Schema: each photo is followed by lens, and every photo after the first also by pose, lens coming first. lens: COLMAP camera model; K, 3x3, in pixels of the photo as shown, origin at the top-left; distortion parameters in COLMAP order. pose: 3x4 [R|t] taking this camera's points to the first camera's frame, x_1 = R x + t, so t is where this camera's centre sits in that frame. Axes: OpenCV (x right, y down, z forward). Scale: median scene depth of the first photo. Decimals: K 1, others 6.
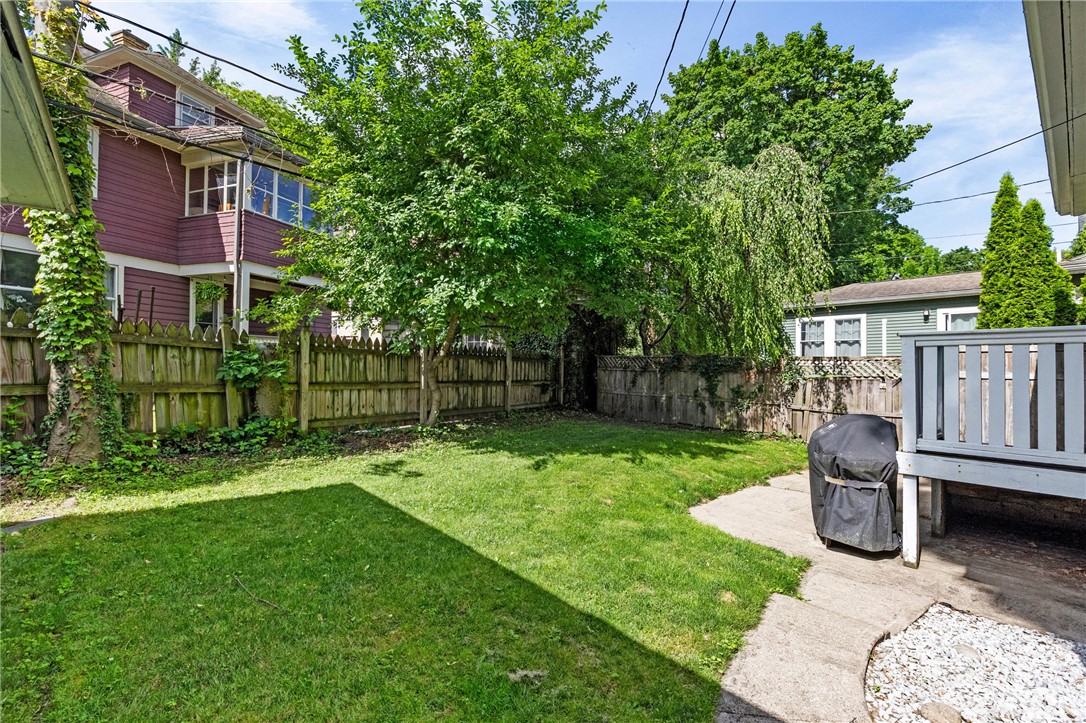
lens RADIAL K [[495.2, 0, 543.5], [0, 495.2, 360.5], [0, 0, 1]] dist [-0.011463, 0.000574]
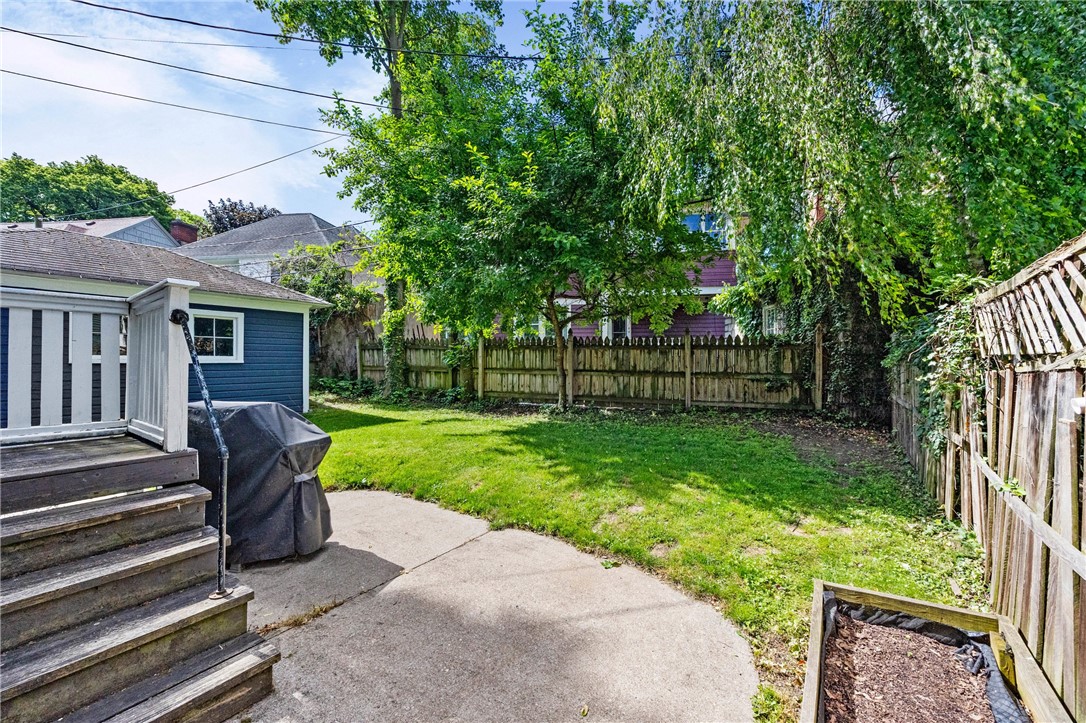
lens RADIAL K [[421.8, 0, 543.1], [0, 421.8, 362.6], [0, 0, 1]] dist [0.001180, 0.000279]
pose [[0.215523, -0.010607, -0.976441, 0.804631], [0.012009, 0.999894, -0.008211, 0.035236], [0.976425, -0.009956, 0.215628, 0.764307]]
